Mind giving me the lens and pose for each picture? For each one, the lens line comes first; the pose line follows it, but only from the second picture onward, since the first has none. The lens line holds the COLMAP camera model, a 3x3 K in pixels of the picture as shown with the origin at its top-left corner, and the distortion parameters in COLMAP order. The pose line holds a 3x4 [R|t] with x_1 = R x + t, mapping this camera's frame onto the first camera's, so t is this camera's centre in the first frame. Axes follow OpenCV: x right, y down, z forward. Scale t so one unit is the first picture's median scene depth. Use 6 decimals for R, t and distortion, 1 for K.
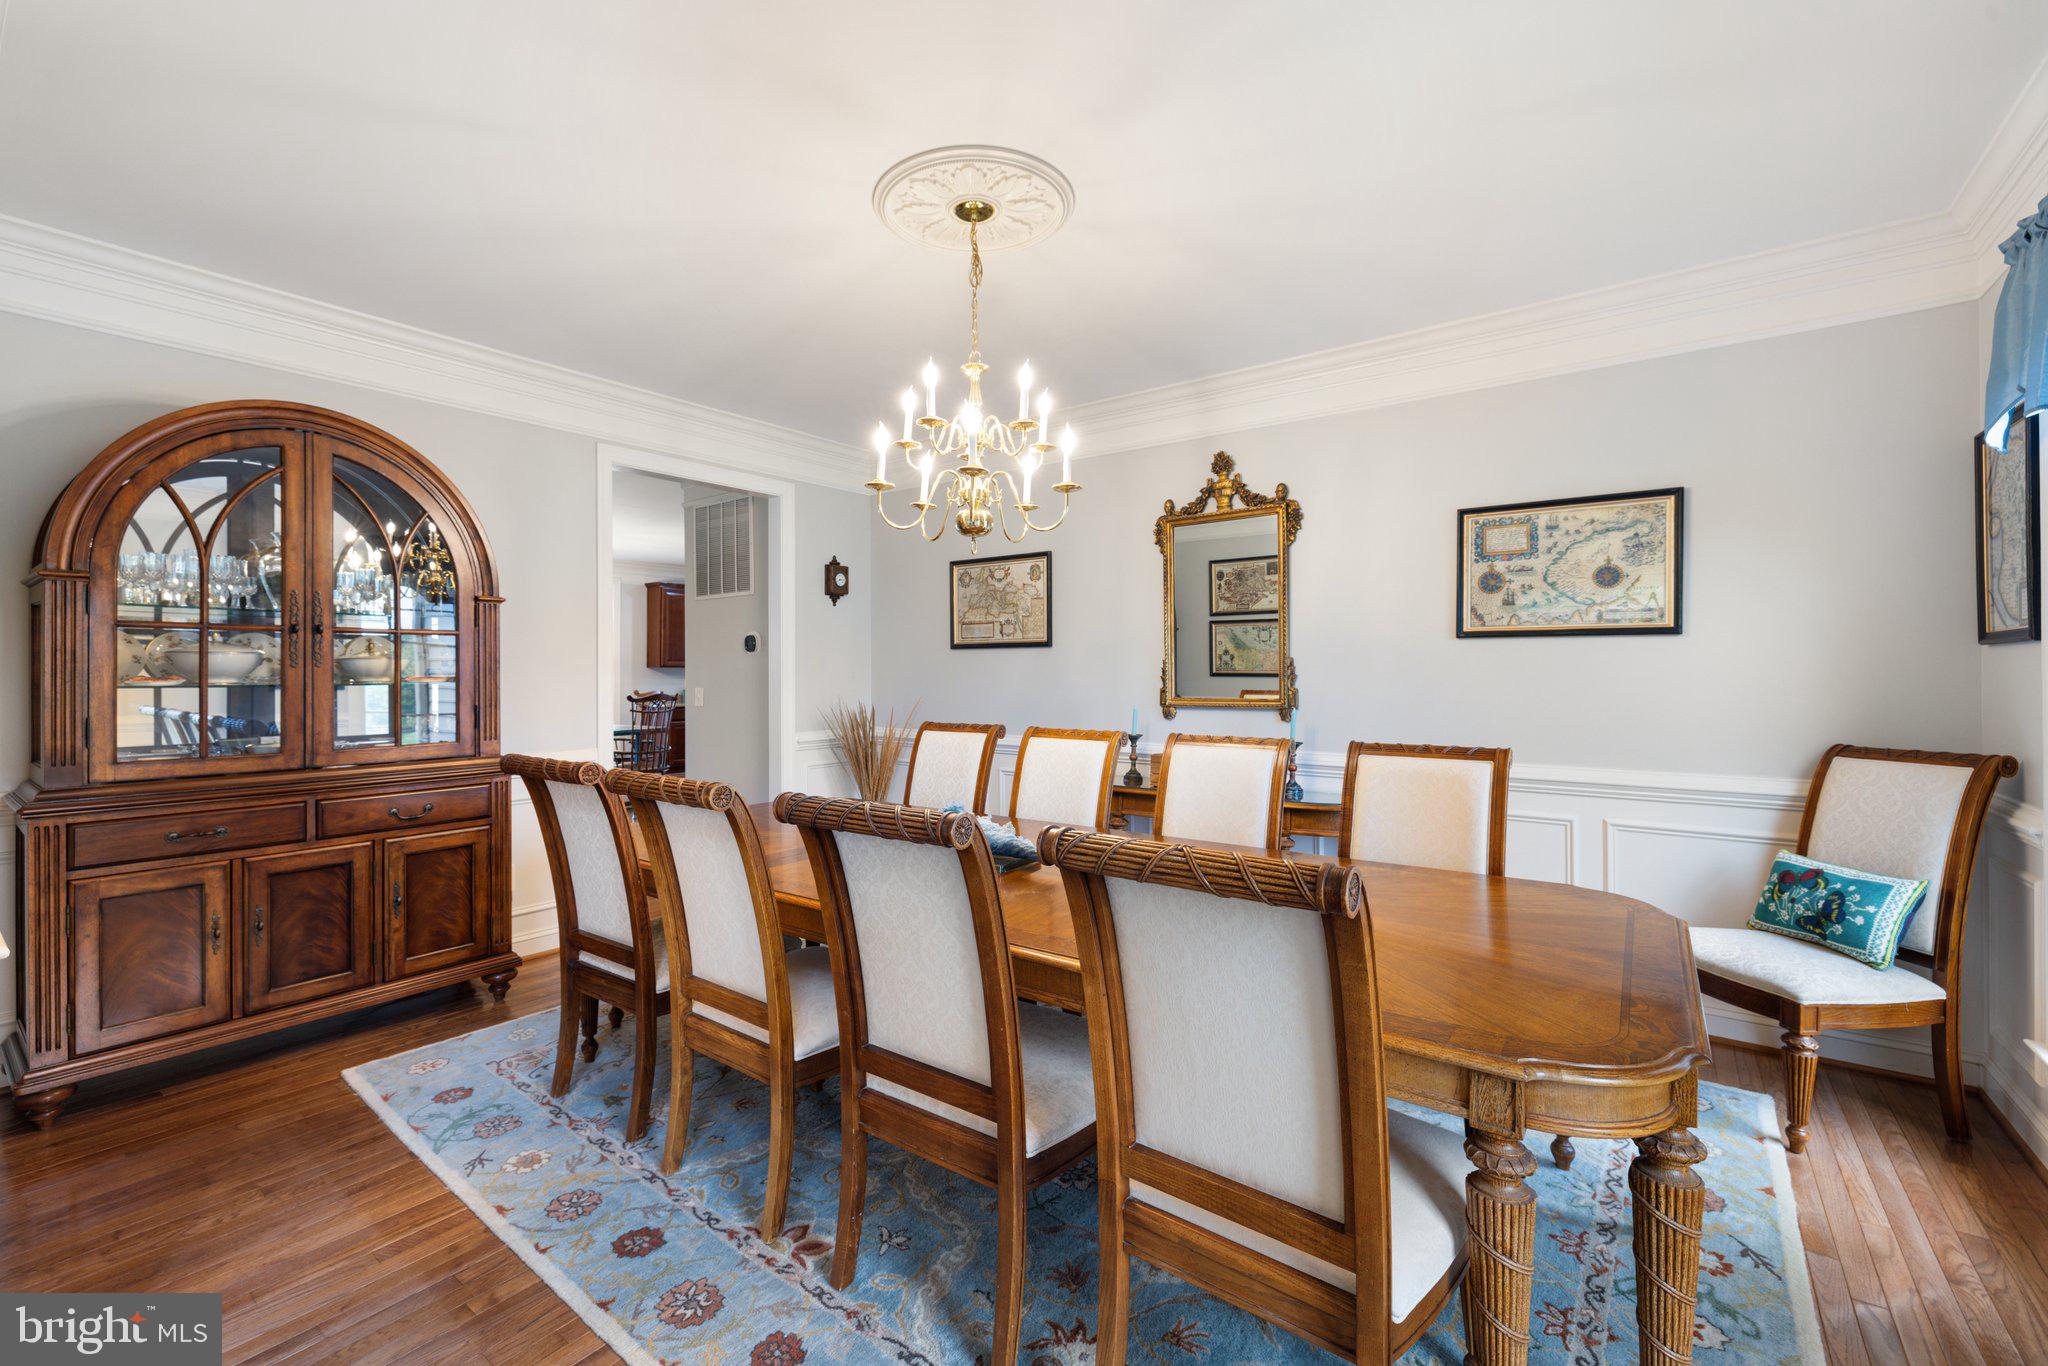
lens RADIAL K [[863.5, 0, 989.8], [0, 863.5, 675.5], [0, 0, 1]] dist [0.000646, -0.000401]
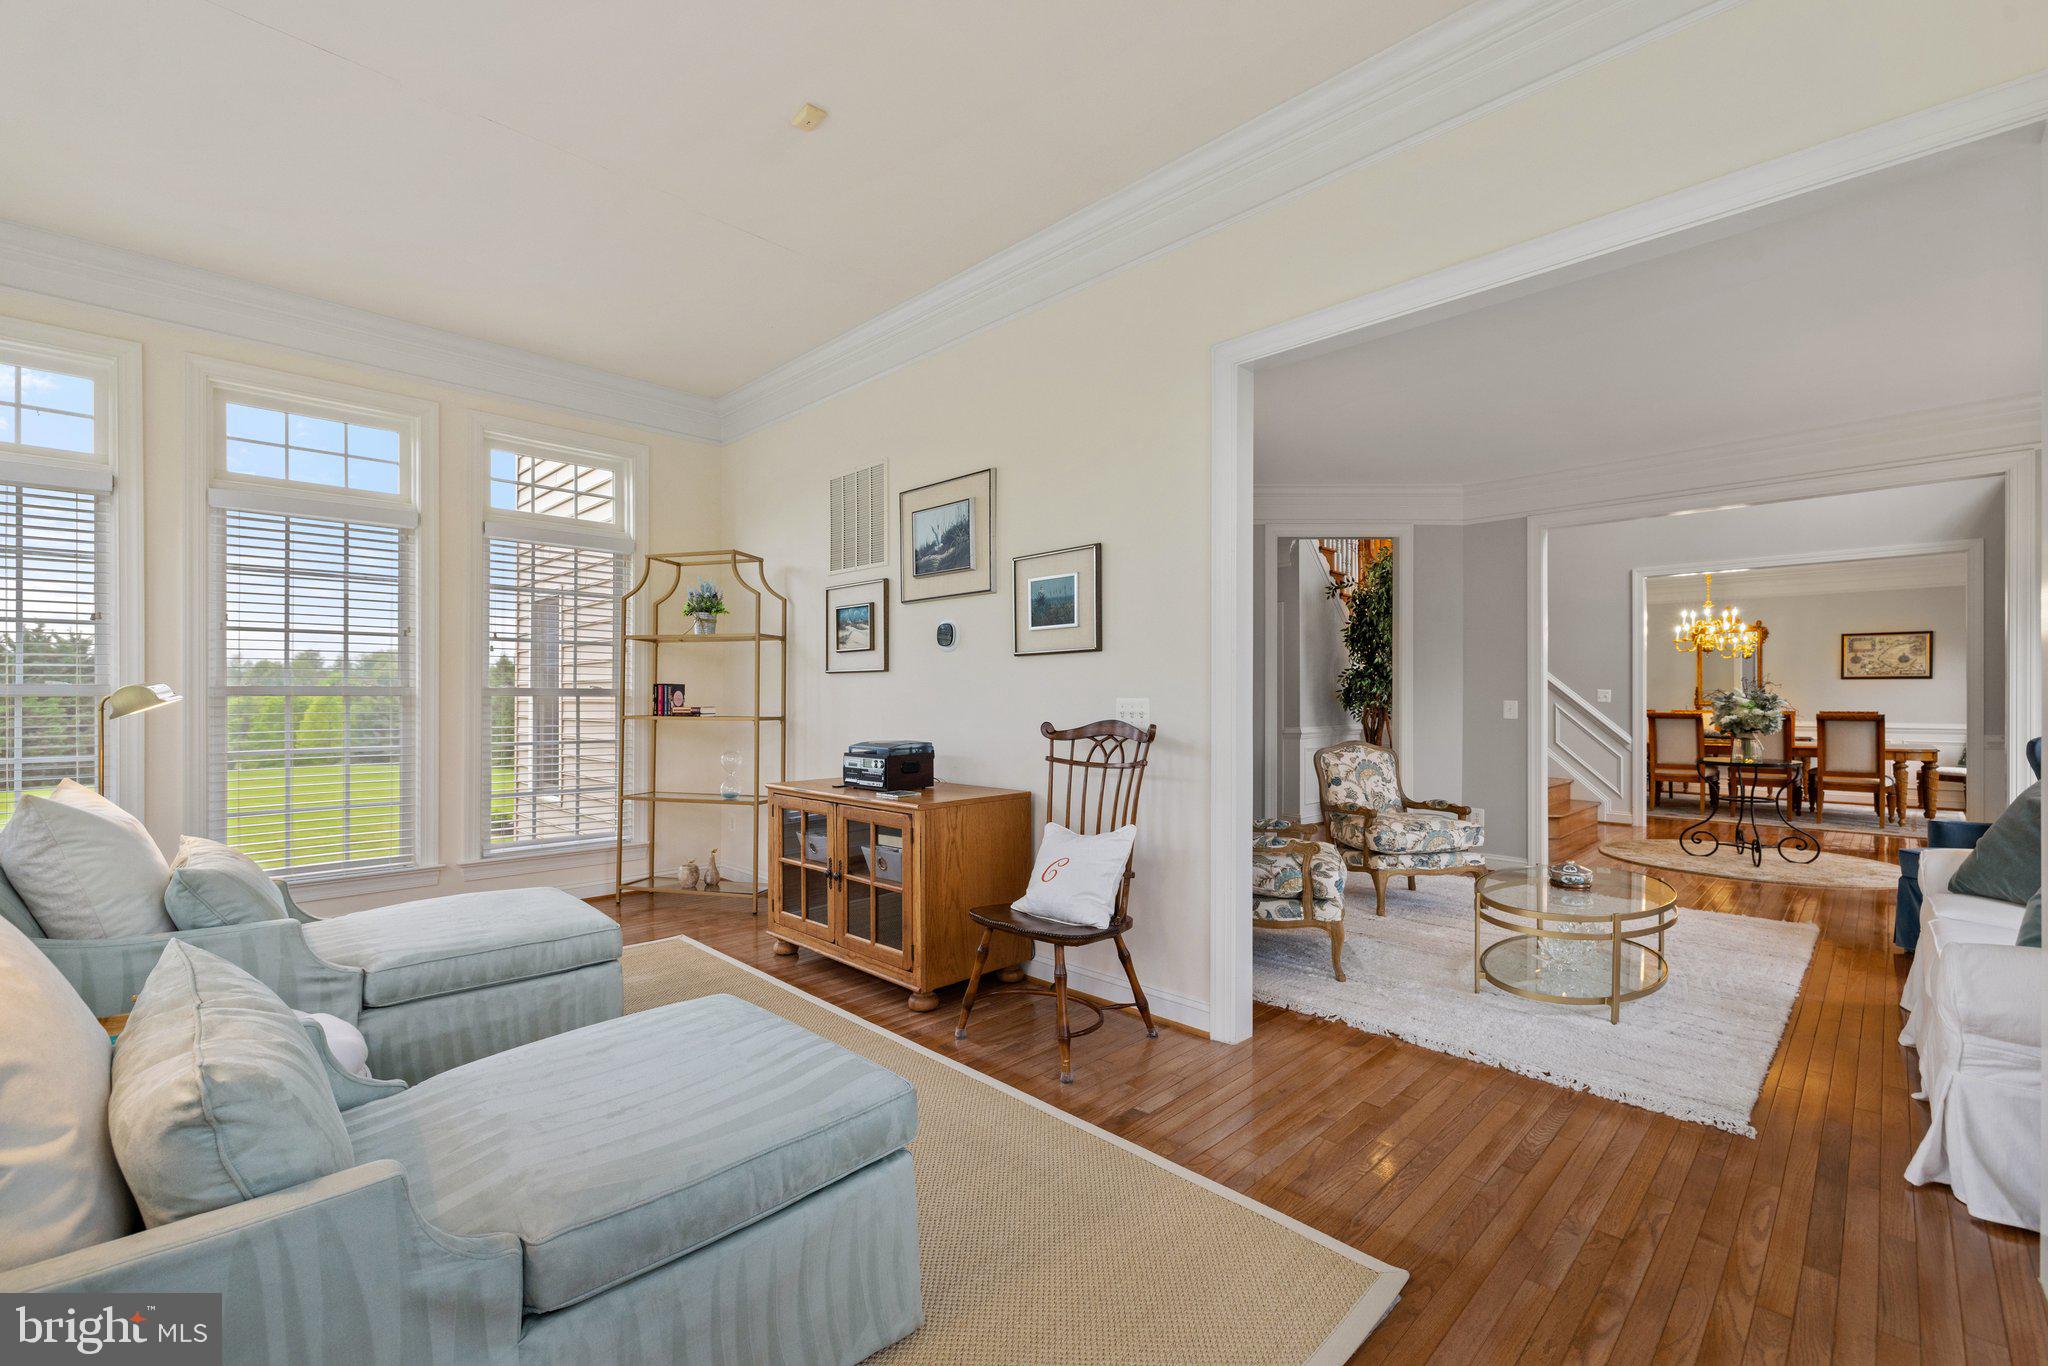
lens RADIAL K [[863.5, 0, 1007.9], [0, 863.5, 697.1], [0, 0, 1]] dist [0.000646, -0.000401]
pose [[0.990446, 0.003286, -0.137858, -1.912677], [-0.003917, 0.999983, -0.004305, 0.040487], [0.137842, 0.004804, 0.990443, -2.349392]]
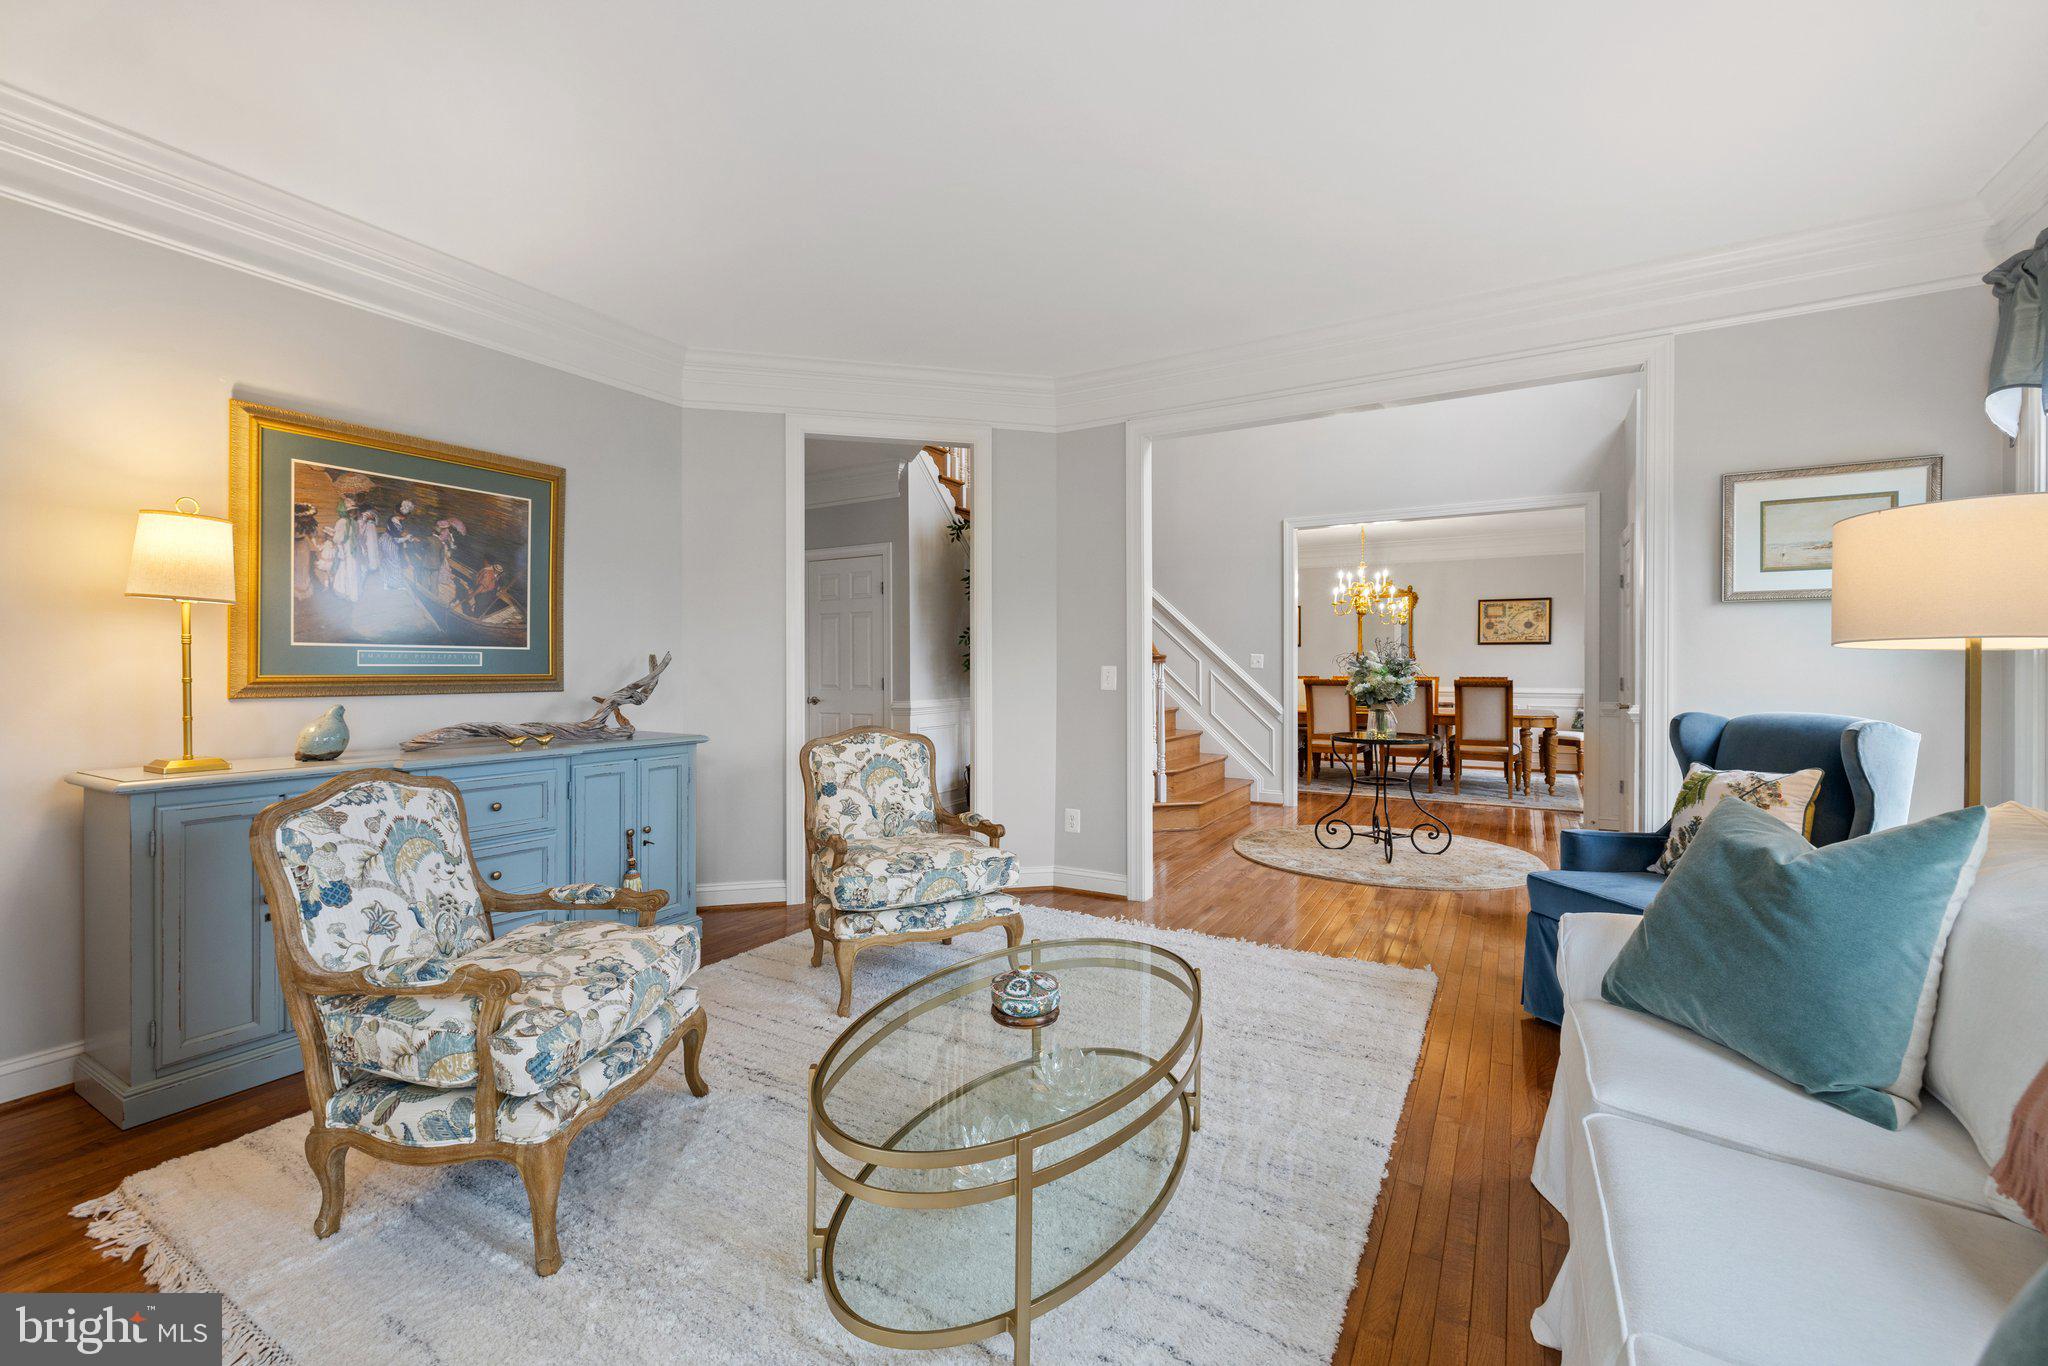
lens RADIAL K [[863.5, 0, 1000.9], [0, 863.5, 671.4], [0, 0, 1]] dist [0.000646, -0.000401]
pose [[0.992947, 0.000270, 0.118557, -1.466297], [-0.000557, 0.999997, 0.002393, 0.041180], [-0.118556, -0.002442, 0.992944, -1.770664]]
